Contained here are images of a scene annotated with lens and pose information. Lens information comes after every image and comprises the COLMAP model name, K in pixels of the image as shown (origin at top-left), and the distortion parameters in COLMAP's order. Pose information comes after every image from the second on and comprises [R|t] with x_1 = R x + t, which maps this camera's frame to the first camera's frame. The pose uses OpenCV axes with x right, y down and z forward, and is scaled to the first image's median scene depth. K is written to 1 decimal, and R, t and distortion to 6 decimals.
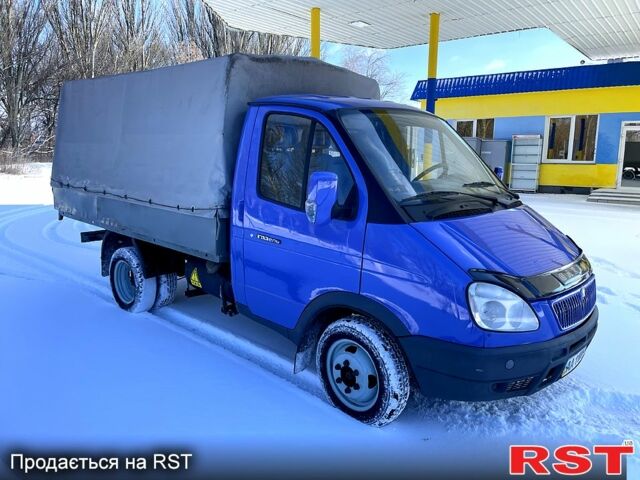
lens RADIAL K [[483.9, 0, 322.5], [0, 483.9, 240.1], [0, 0, 1]] dist [0.078031, -0.101072]
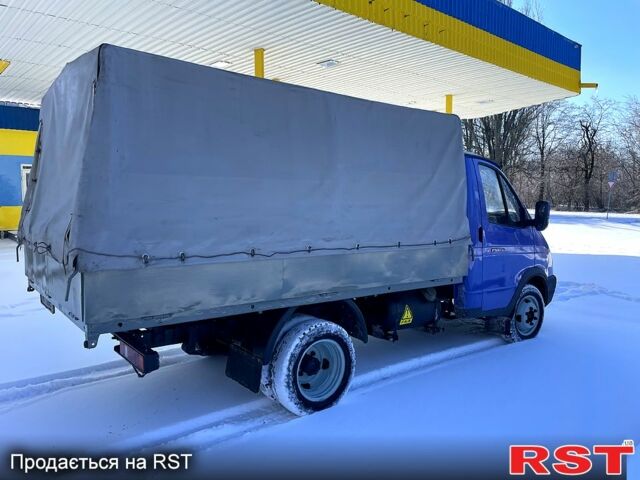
lens RADIAL K [[496.5, 0, 330.7], [0, 496.5, 222.8], [0, 0, 1]] dist [0.007627, 0.002544]
pose [[0.149751, -0.061136, 0.986832, -1.539590], [0.179576, 0.983168, 0.033659, -0.206702], [-0.972279, 0.172171, 0.158209, 1.153850]]
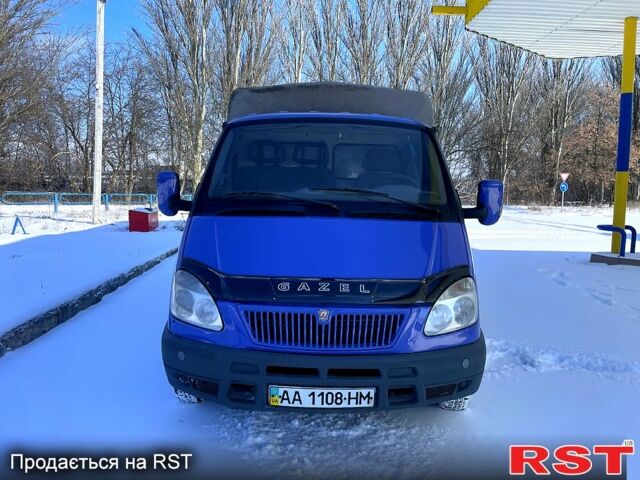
lens RADIAL K [[483.9, 0, 322.5], [0, 483.9, 240.1], [0, 0, 1]] dist [0.078031, -0.101072]
pose [[0.668391, 0.077142, -0.739799, 0.924152], [-0.147971, 0.988518, -0.030611, 0.007528], [0.728943, 0.129929, 0.672131, 0.369543]]
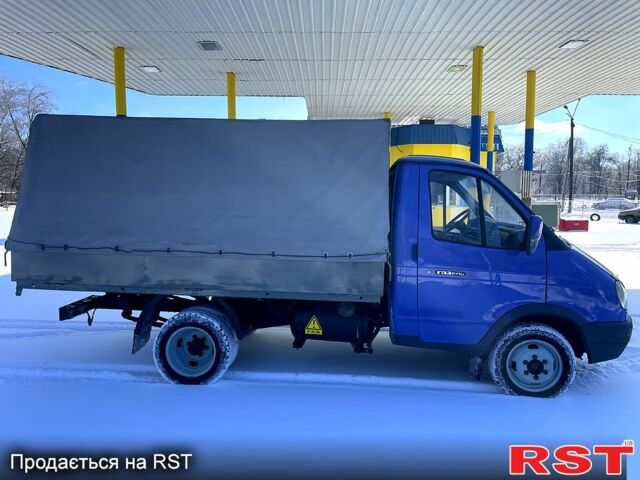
lens RADIAL K [[483.9, 0, 322.5], [0, 483.9, 240.1], [0, 0, 1]] dist [0.078031, -0.101072]
pose [[0.784195, -0.060031, 0.617604, -1.030549], [0.114438, 0.992228, -0.048862, -0.057043], [-0.609871, 0.108995, 0.784970, 0.221300]]
